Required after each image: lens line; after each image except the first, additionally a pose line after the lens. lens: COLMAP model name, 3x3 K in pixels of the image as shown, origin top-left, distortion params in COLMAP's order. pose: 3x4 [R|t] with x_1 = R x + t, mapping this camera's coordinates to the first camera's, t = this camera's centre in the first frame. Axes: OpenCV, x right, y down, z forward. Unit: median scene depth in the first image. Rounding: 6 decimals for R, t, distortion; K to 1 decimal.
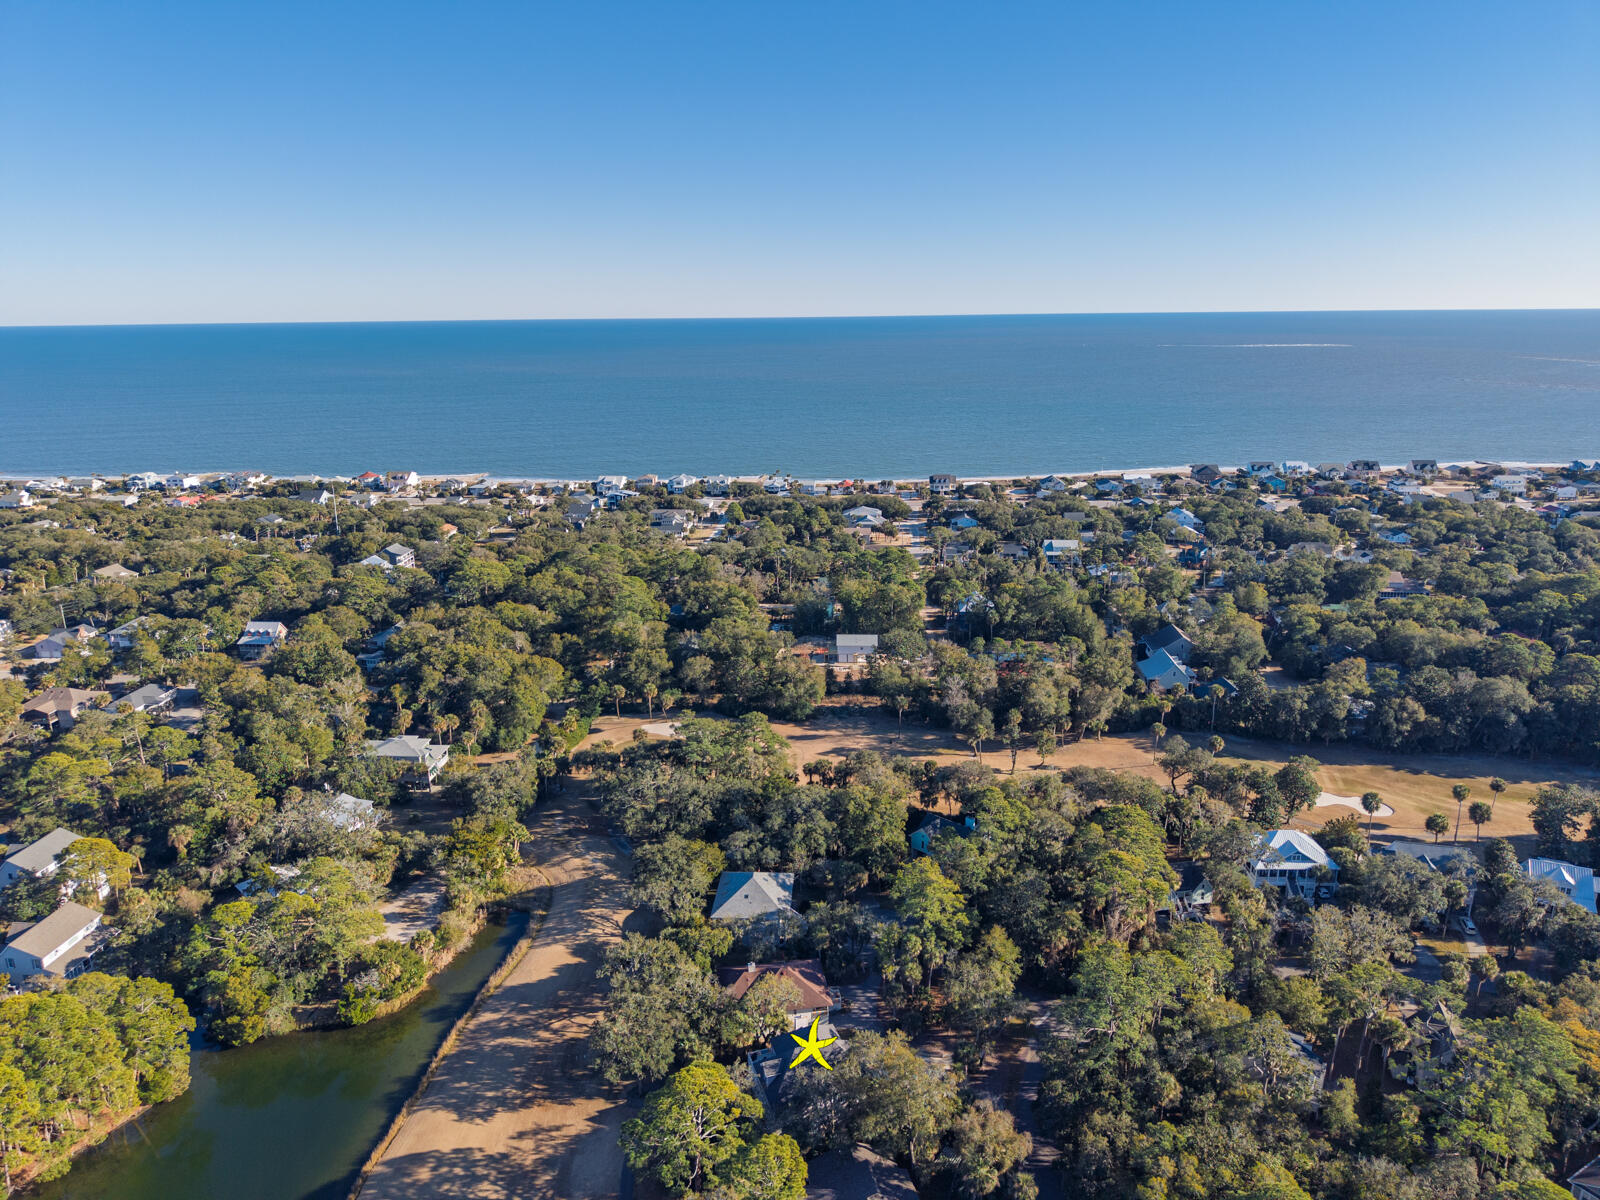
lens RADIAL K [[1077.7, 0, 800.0], [0, 1077.7, 600.0], [0, 0, 1]] dist [0.047705, -0.047122]
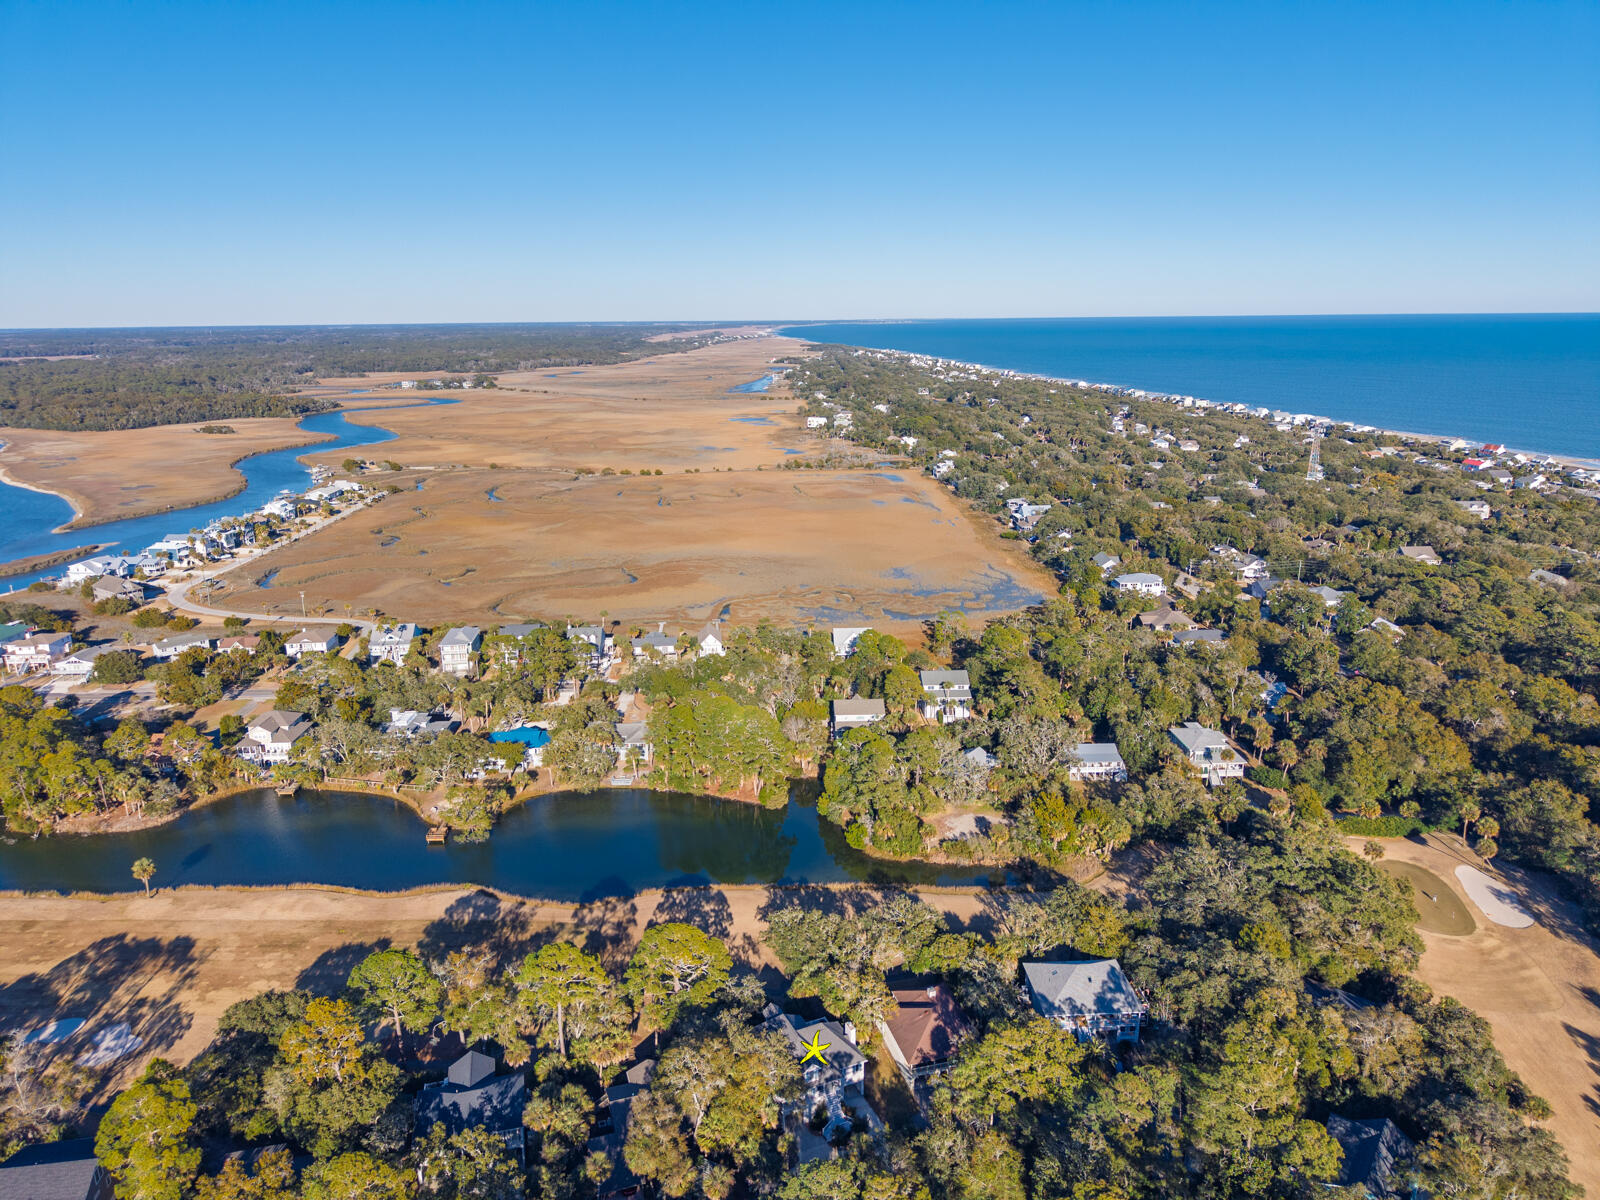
lens RADIAL K [[1084.3, 0, 800.0], [0, 1084.3, 600.0], [0, 0, 1]] dist [0.057662, -0.054937]
pose [[0.104751, 0.263842, -0.958861, 0.500975], [-0.248730, 0.940473, 0.231610, -0.121081], [0.962892, 0.214236, 0.164141, 0.410069]]
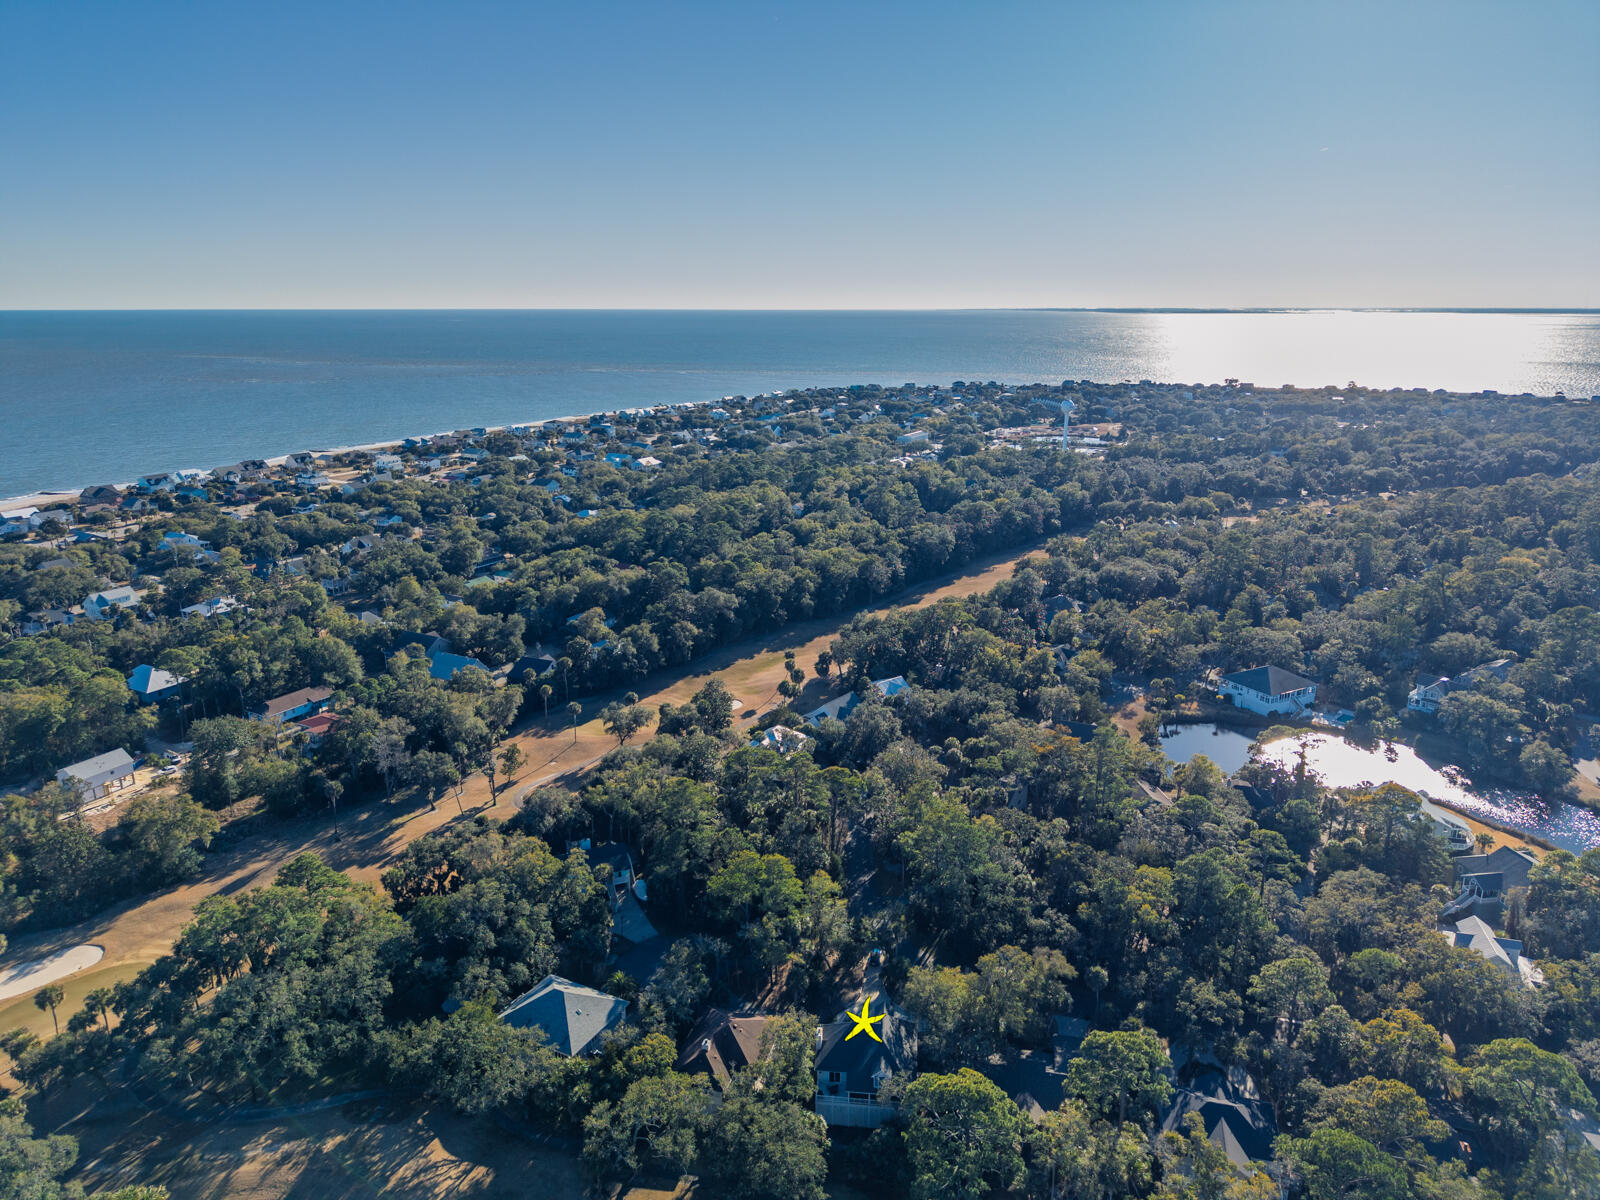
lens RADIAL K [[1077.7, 0, 800.0], [0, 1077.7, 600.0], [0, 0, 1]] dist [0.047705, -0.047122]
pose [[0.405918, -0.234256, 0.883377, -0.448634], [0.234841, 0.960870, 0.146895, -0.077817], [-0.883222, 0.147826, 0.445047, 0.302936]]
